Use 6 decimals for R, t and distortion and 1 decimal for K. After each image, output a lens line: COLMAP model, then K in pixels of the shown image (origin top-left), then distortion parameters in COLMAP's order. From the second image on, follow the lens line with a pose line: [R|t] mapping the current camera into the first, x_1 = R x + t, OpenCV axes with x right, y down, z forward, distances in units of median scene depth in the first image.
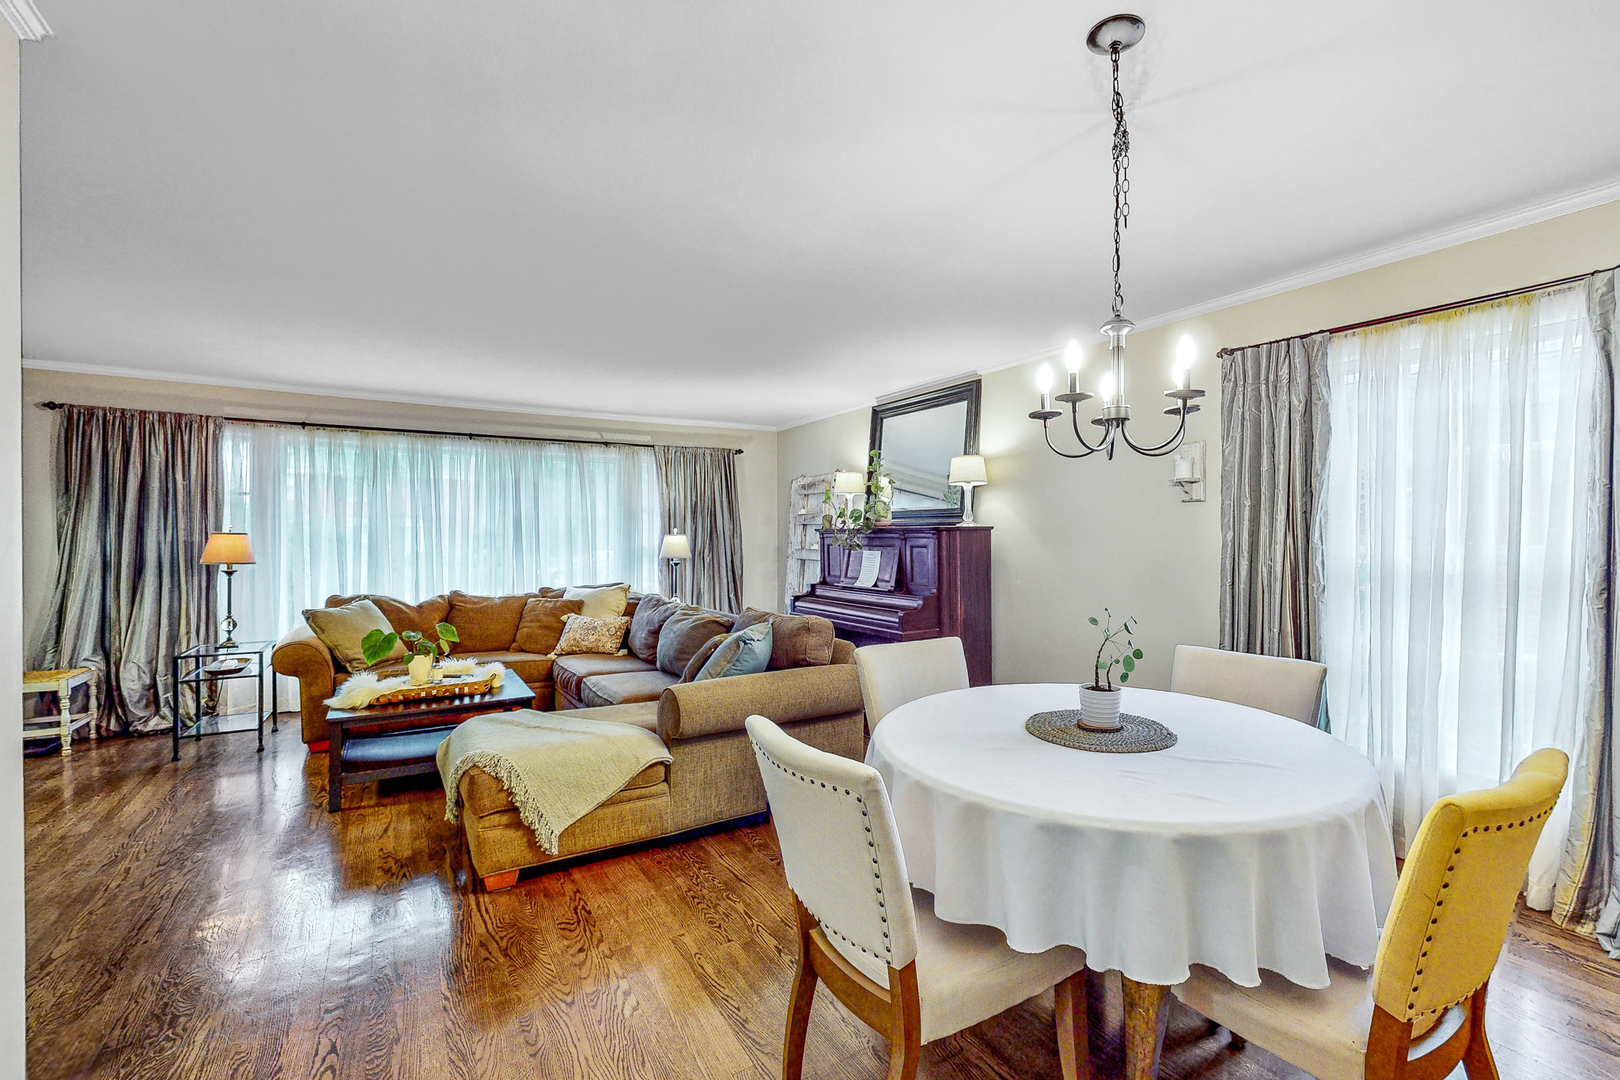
lens RADIAL K [[705.9, 0, 850.8], [0, 705.9, 542.5], [0, 0, 1]] dist [0.003248, -0.001112]
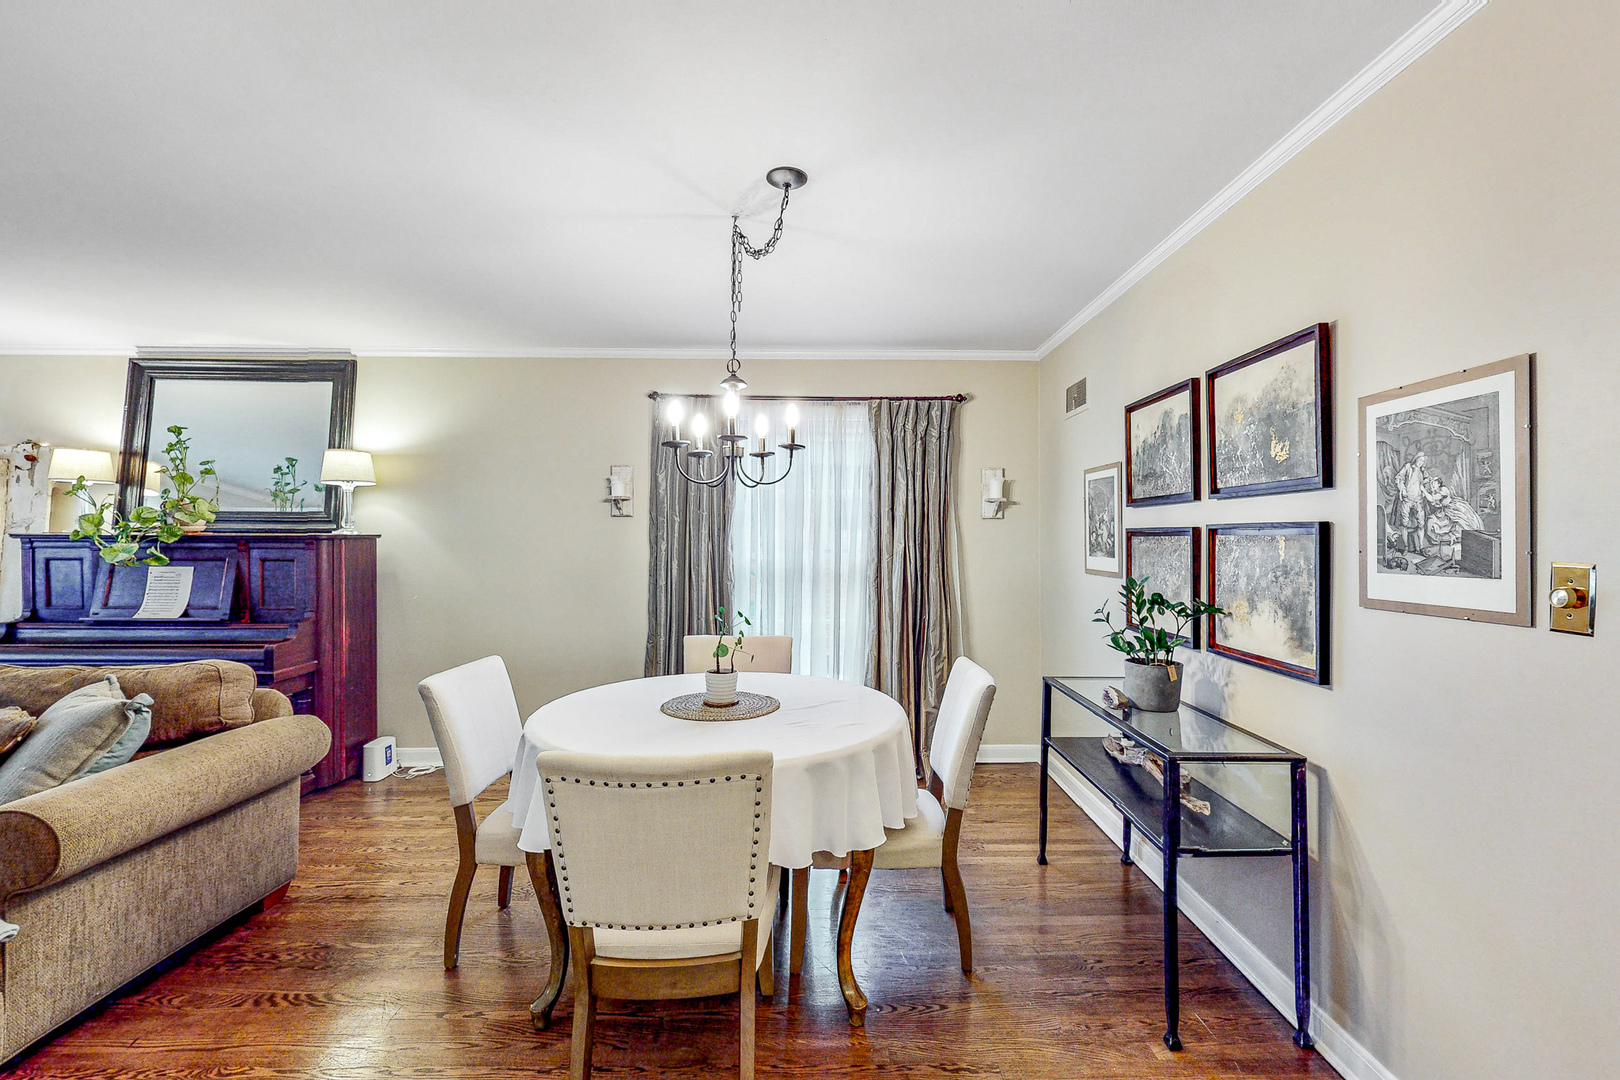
lens RADIAL K [[705.9, 0, 822.1], [0, 705.9, 538.6], [0, 0, 1]] dist [0.003248, -0.001112]
pose [[0.542547, 0.005466, 0.840008, -0.222789], [0.006694, 0.999919, -0.010830, -0.004499], [-0.839999, 0.011499, 0.542466, 0.067050]]
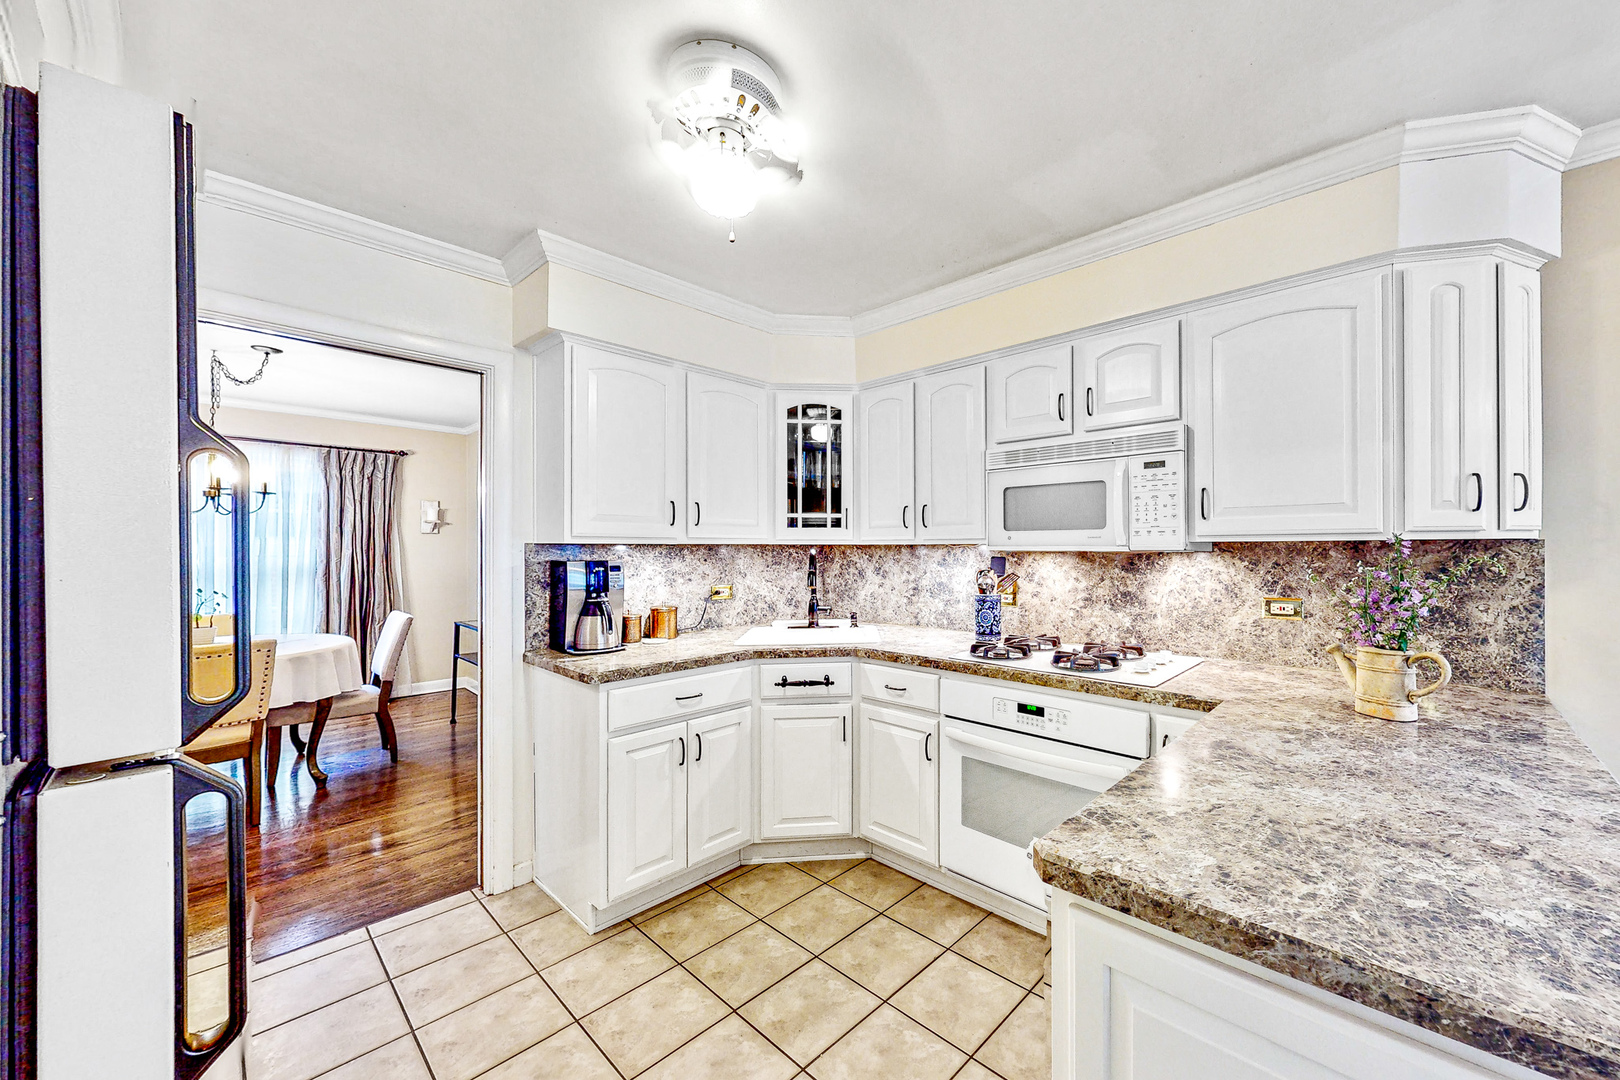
lens RADIAL K [[608.3, 0, 917.1], [0, 608.3, 546.3], [0, 0, 1]] dist [0.001505, 0.000366]
pose [[-0.290109, 0.005302, 0.956979, -0.755275], [0.009388, 0.999952, -0.002694, -0.001140], [-0.956948, 0.008203, -0.290145, -0.188741]]
